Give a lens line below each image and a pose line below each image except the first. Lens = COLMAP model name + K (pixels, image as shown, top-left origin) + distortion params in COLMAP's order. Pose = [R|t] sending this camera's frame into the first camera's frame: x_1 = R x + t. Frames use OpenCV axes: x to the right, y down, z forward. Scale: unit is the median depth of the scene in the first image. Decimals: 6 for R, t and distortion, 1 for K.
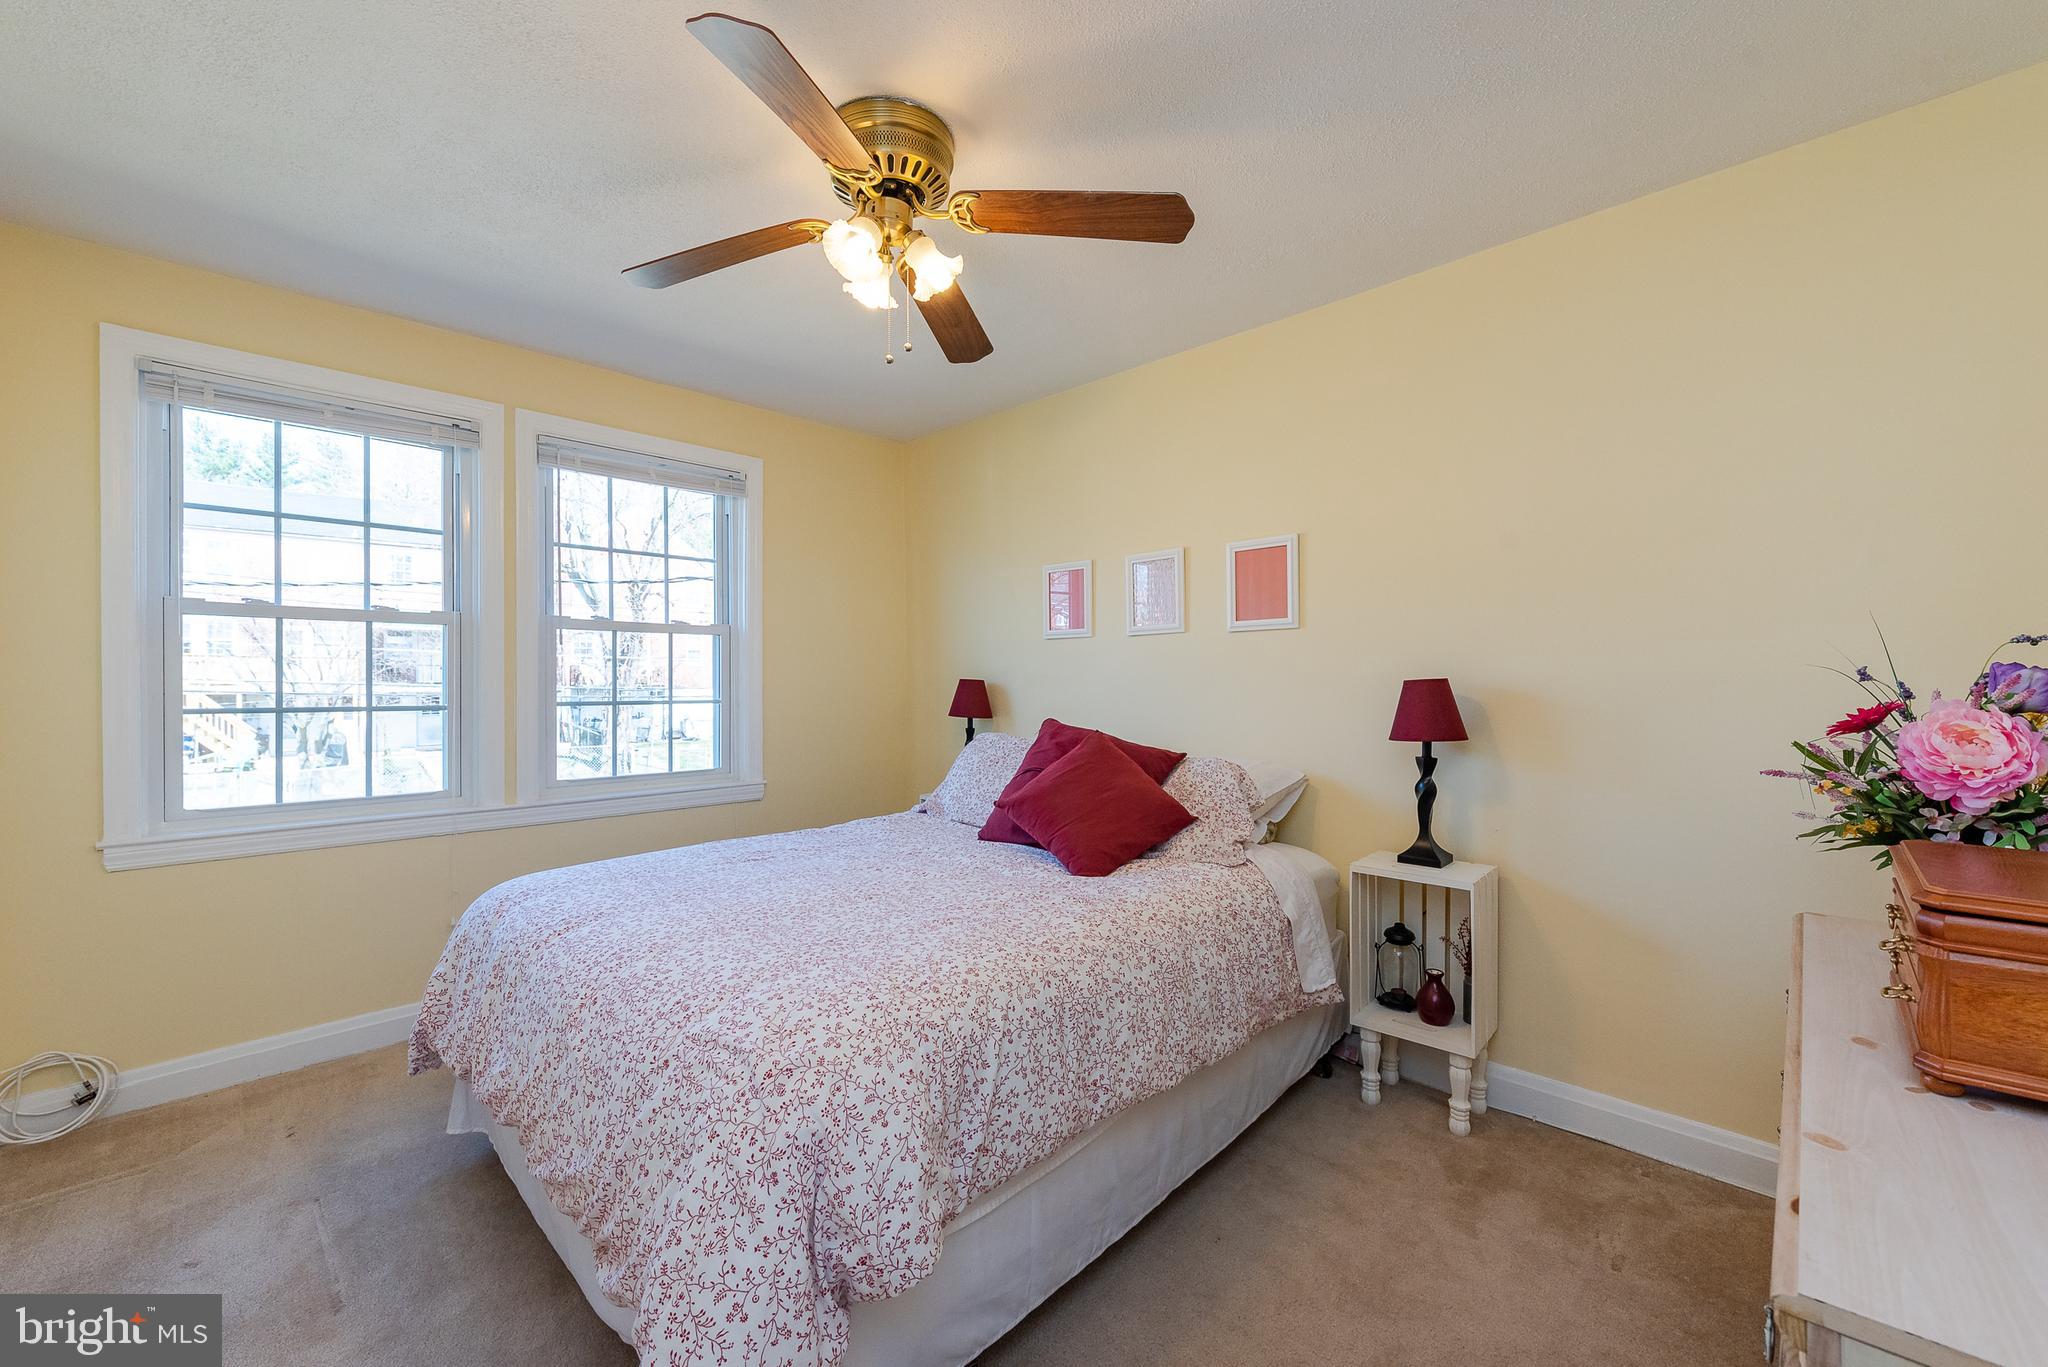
lens RADIAL K [[832.6, 0, 1024.0], [0, 832.6, 683.5], [0, 0, 1]] dist [0.003620, -0.000318]
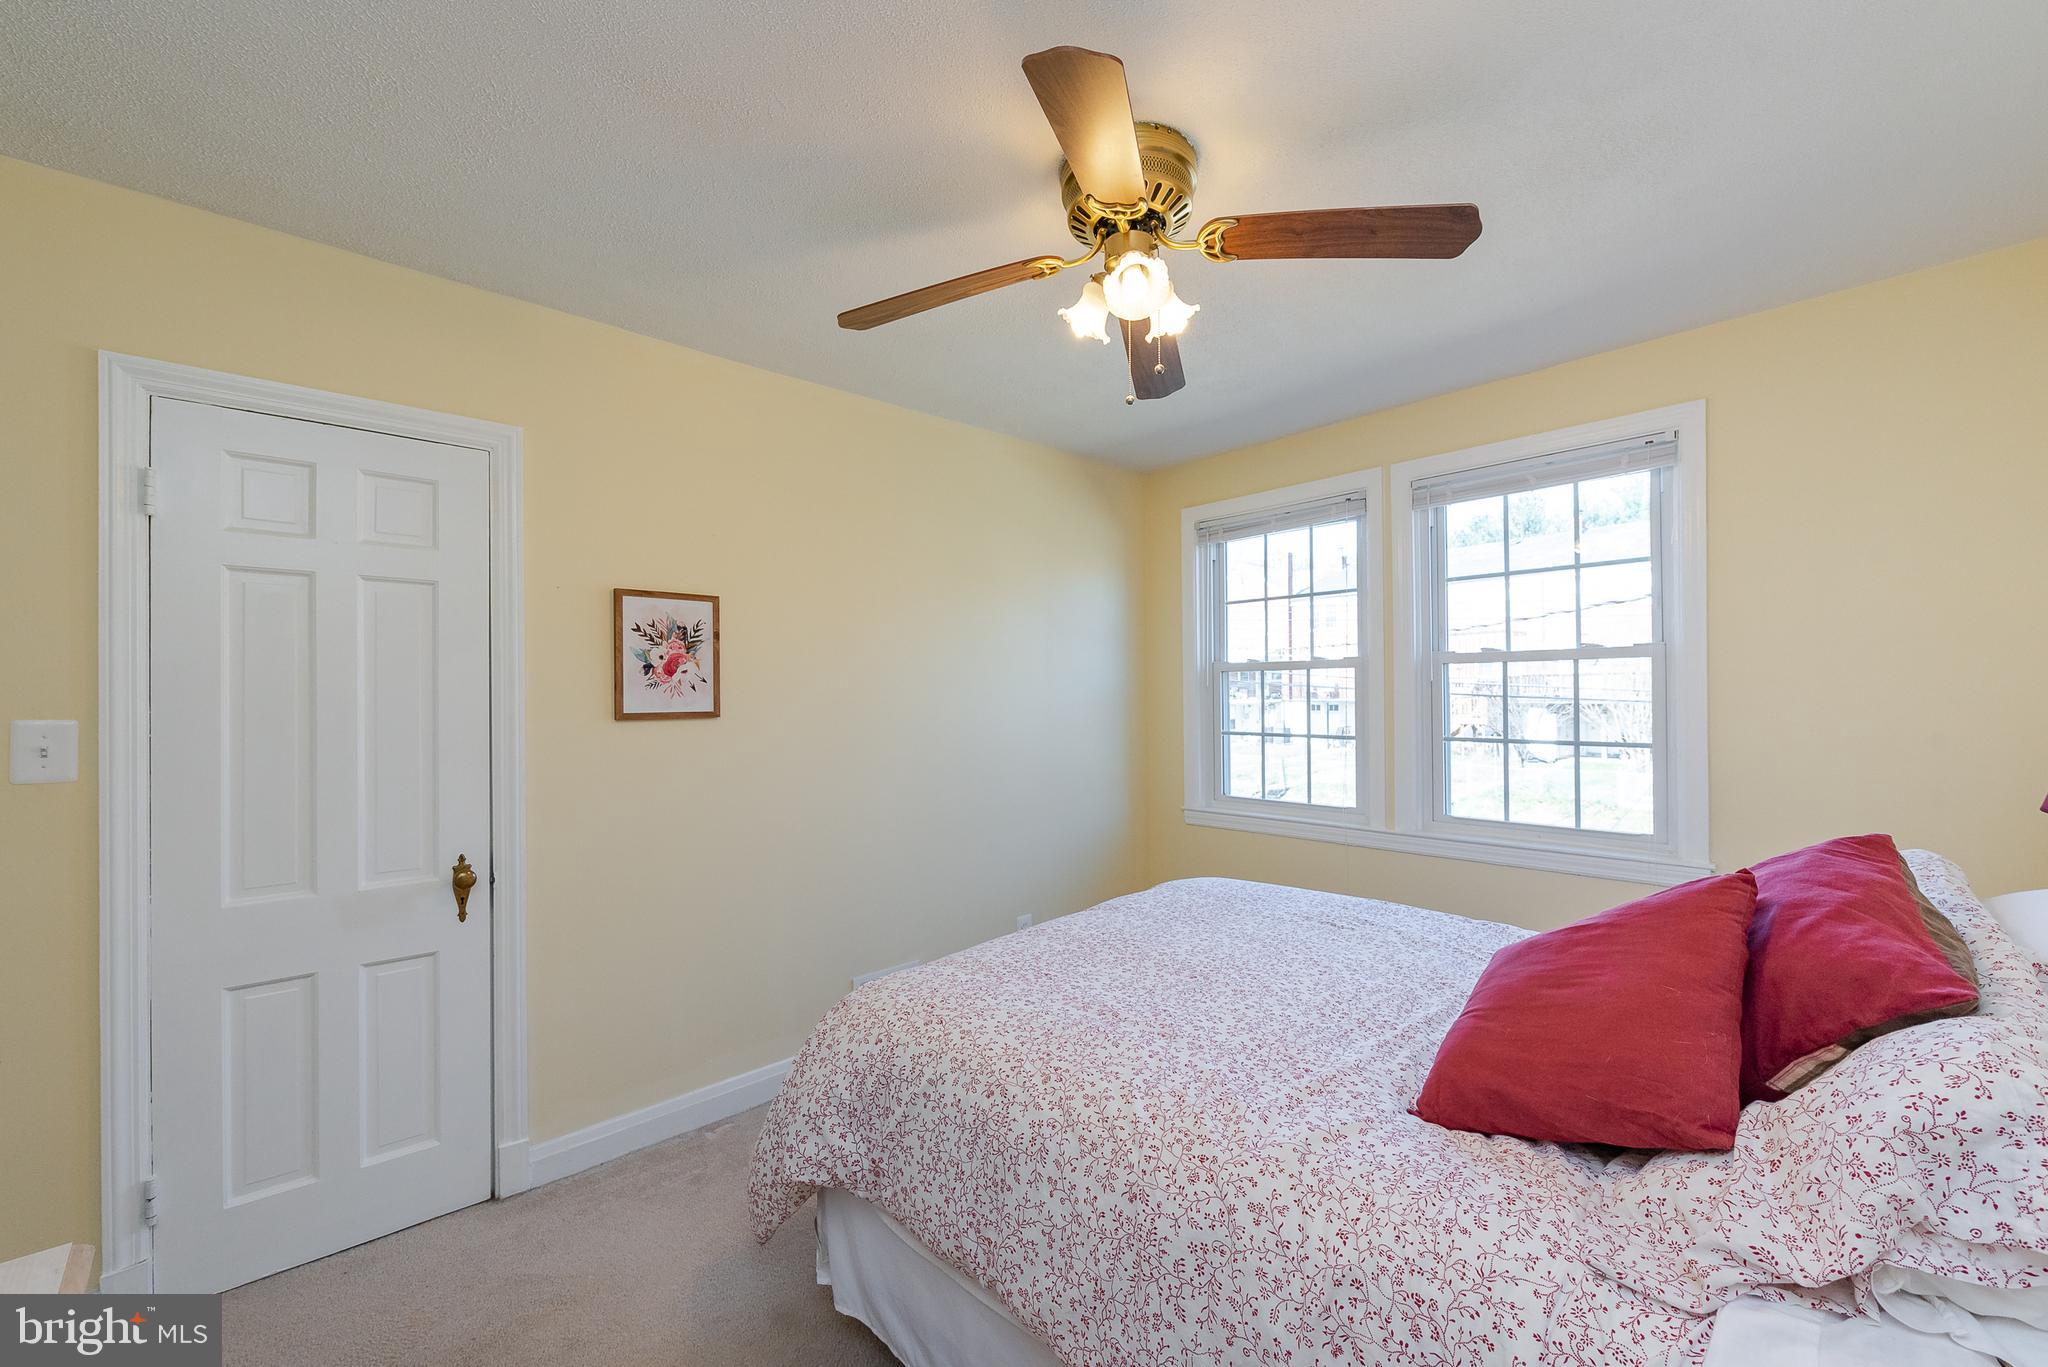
lens RADIAL K [[815.9, 0, 1011.7], [0, 815.9, 695.1], [0, 0, 1]] dist [-0.000398, -0.000228]
pose [[-0.047028, 0.000835, -0.998893, 0.579260], [0.004876, 0.999988, 0.000606, -0.041478], [0.998882, -0.004842, -0.047032, 0.690555]]
